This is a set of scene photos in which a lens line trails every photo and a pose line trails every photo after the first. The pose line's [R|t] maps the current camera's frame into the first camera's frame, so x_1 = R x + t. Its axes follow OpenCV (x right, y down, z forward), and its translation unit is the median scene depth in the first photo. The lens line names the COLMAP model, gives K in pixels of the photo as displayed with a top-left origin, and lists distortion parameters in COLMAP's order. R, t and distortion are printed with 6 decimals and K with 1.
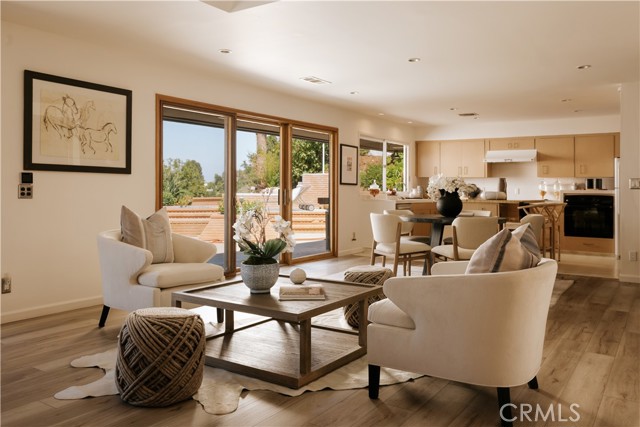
lens RADIAL K [[554.2, 0, 320.0], [0, 554.2, 213.5], [0, 0, 1]] dist [-0.004181, 0.001646]
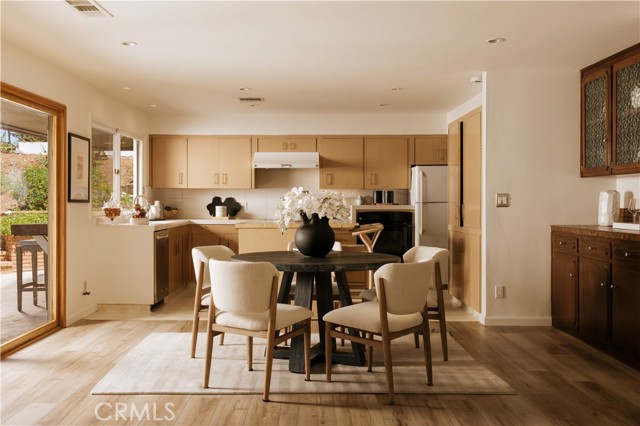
lens RADIAL K [[660.5, 0, 320.0], [0, 660.5, 213.0], [0, 0, 1]] dist [-0.003975, -0.003645]
pose [[0.833310, -0.020151, 0.552439, -0.112163], [0.030776, 0.999477, -0.009967, -0.023220], [-0.551949, 0.025307, 0.833494, 0.244674]]
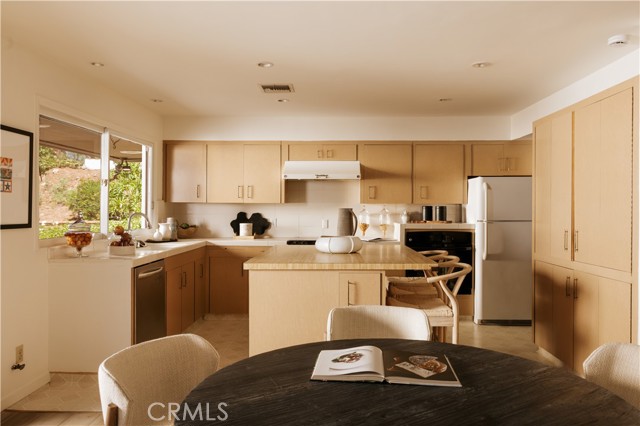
lens RADIAL K [[480.8, 0, 321.9], [0, 480.8, 203.5], [0, 0, 1]] dist [-0.003942, -0.000866]
pose [[0.856968, -0.003475, 0.515358, 0.062029], [0.026399, 0.998960, -0.037163, -0.046306], [-0.514693, 0.045453, 0.856169, 0.544451]]
